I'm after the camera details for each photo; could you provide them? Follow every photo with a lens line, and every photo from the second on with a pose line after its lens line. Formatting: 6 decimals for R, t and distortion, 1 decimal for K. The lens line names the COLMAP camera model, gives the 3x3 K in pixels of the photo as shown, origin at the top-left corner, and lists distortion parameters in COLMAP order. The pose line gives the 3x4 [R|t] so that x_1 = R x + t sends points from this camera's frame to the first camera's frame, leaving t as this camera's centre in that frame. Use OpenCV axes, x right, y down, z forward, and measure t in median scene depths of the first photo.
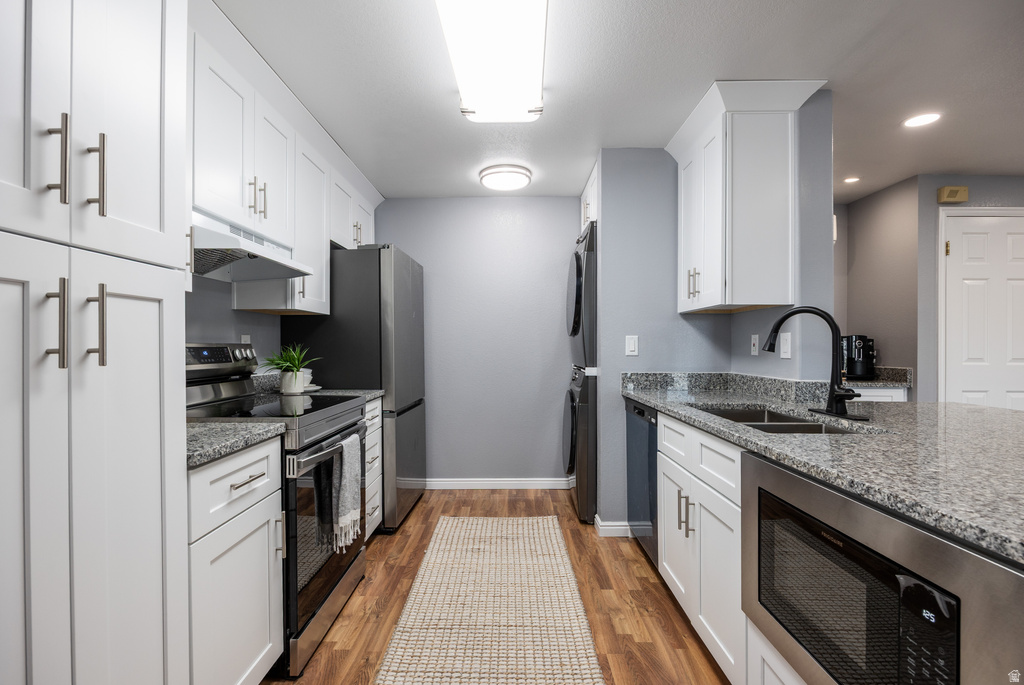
lens RADIAL K [[476.9, 0, 509.9], [0, 476.9, 346.3], [0, 0, 1]] dist [-0.011927, 0.000174]
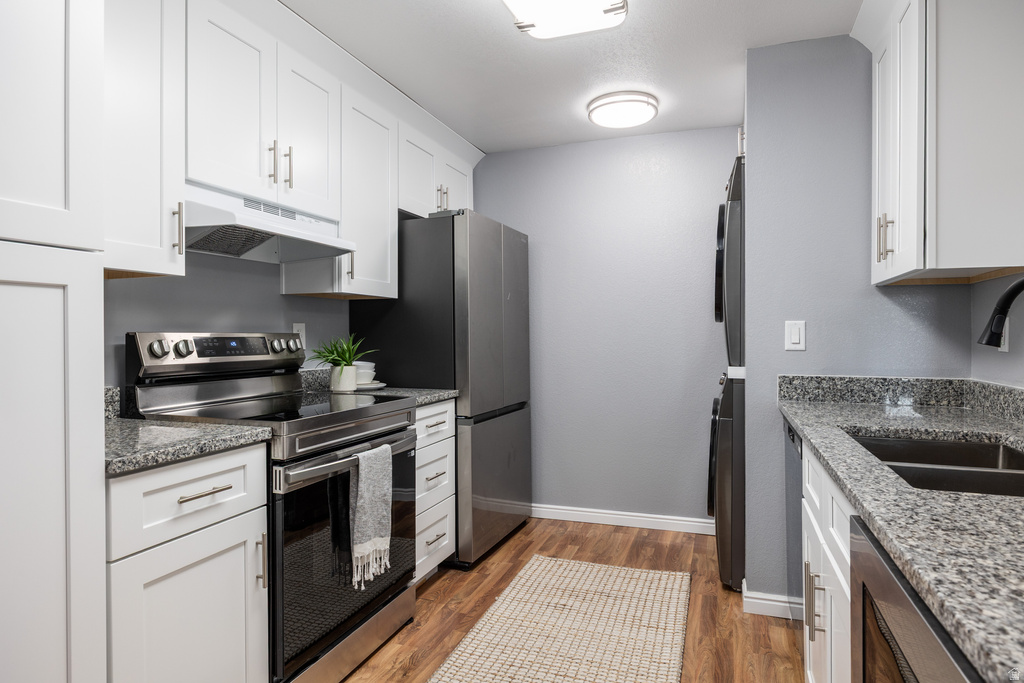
lens RADIAL K [[594.6, 0, 525.6], [0, 594.6, 334.5], [0, 0, 1]] dist [0.002257, -0.000082]
pose [[0.946941, -0.000129, -0.321407, 0.199112], [-0.000033, 1.000000, -0.000498, -0.002674], [0.321407, 0.000483, 0.946941, 0.097273]]
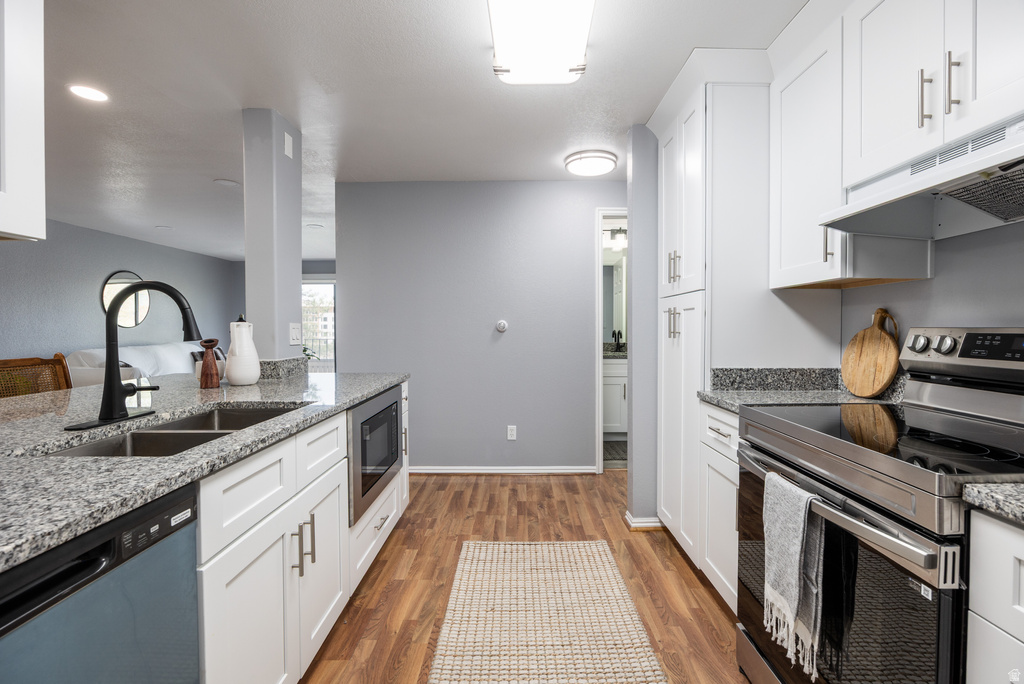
lens RADIAL K [[458.1, 0, 514.3], [0, 458.1, 335.5], [0, 0, 1]] dist [-0.009025, 0.000027]
pose [[-0.999977, 0.003536, 0.005832, 0.010152], [0.003638, 0.999839, 0.017557, -0.006357], [-0.005769, 0.017577, -0.999829, 1.335215]]
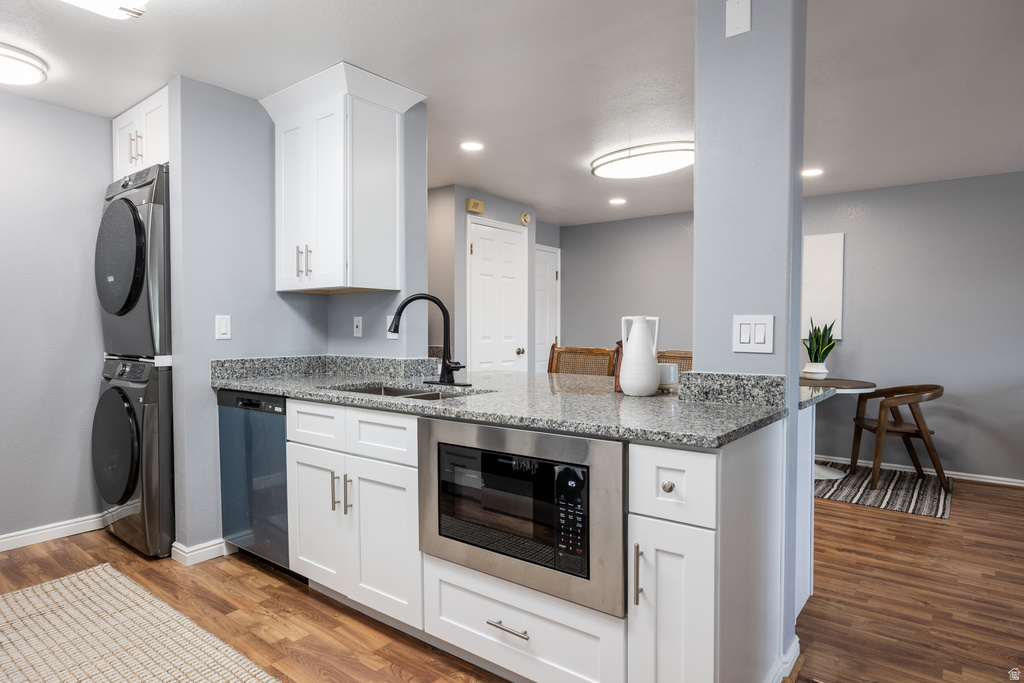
lens RADIAL K [[578.1, 0, 531.1], [0, 578.1, 342.8], [0, 0, 1]] dist [0.001483, -0.000012]
pose [[0.593078, -0.021951, 0.804846, -0.288949], [0.000632, 0.999641, 0.026799, -0.001265], [-0.805145, -0.015386, 0.592879, -0.042845]]
